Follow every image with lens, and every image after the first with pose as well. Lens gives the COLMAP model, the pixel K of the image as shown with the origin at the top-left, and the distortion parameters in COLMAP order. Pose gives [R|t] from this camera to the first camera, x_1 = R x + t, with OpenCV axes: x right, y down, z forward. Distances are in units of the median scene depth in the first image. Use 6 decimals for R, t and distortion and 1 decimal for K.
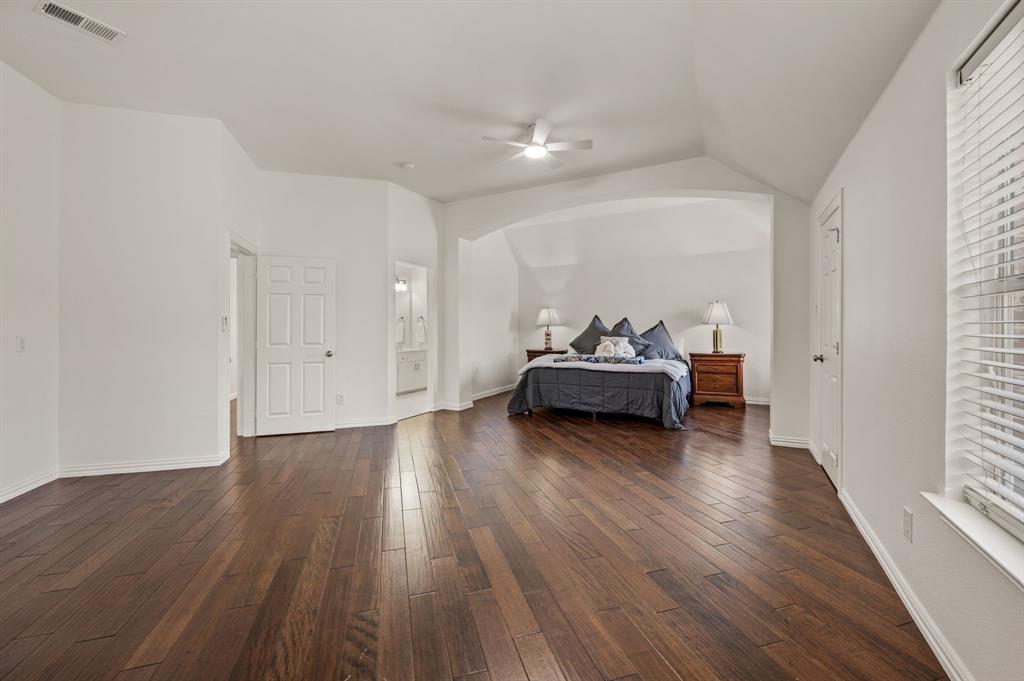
lens RADIAL K [[407.7, 0, 506.0], [0, 407.7, 333.5], [0, 0, 1]] dist [-0.002494, 0.001129]
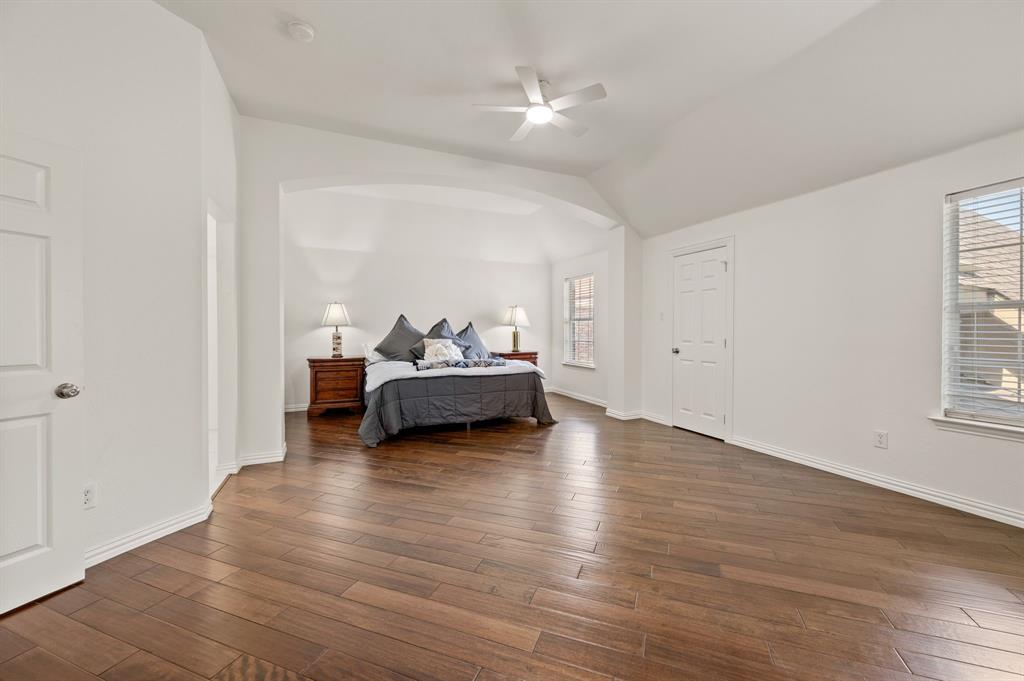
lens RADIAL K [[407.7, 0, 509.7], [0, 407.7, 337.5], [0, 0, 1]] dist [-0.002494, 0.001129]
pose [[0.585654, -0.010721, 0.810490, -0.397633], [0.011373, 0.999923, 0.005009, 0.002494], [-0.810481, 0.006284, 0.585731, 0.349705]]
